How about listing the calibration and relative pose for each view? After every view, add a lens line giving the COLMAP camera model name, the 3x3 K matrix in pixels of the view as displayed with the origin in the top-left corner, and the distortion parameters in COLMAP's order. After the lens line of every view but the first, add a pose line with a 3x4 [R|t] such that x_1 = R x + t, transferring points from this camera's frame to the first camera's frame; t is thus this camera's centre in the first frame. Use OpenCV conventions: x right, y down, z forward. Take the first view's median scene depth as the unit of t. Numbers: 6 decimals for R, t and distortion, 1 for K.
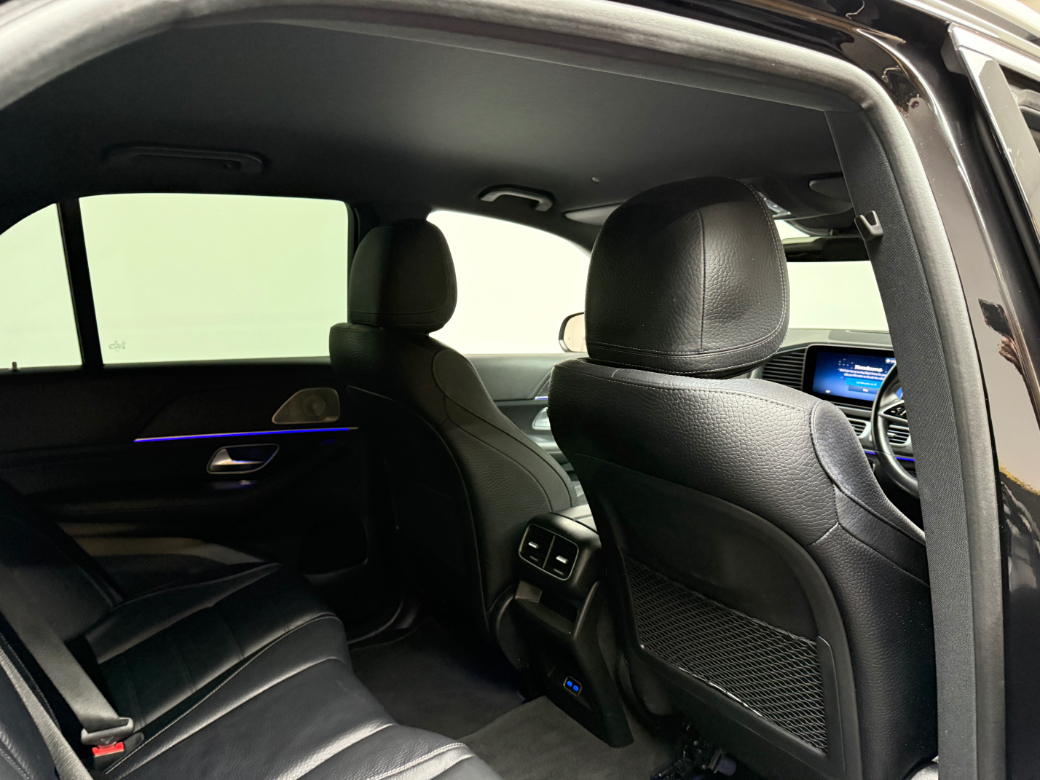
lens RADIAL K [[737.5, 0, 520.0], [0, 737.5, 390.0], [0, 0, 1]] dist [0.055070, -0.115981]
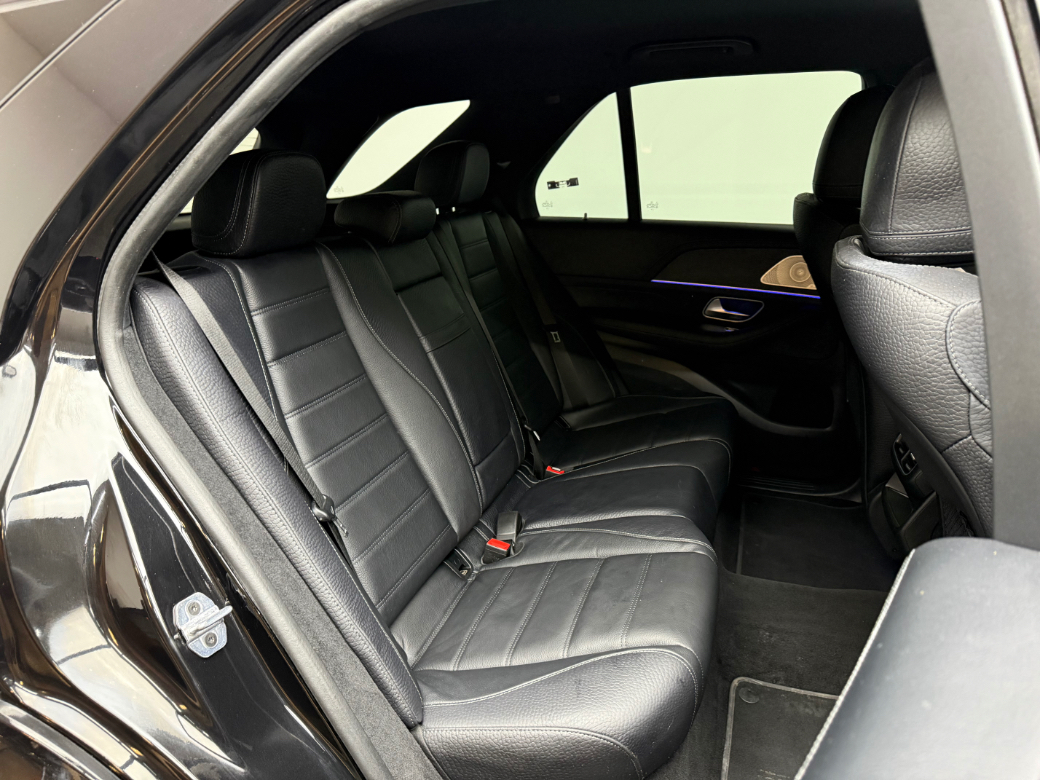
lens RADIAL K [[737.5, 0, 520.0], [0, 737.5, 390.0], [0, 0, 1]] dist [0.055070, -0.115981]
pose [[0.596242, 0.241109, -0.765742, 0.421475], [-0.108664, 0.969294, 0.220591, -0.007818], [0.795416, -0.048317, 0.604134, 0.013098]]
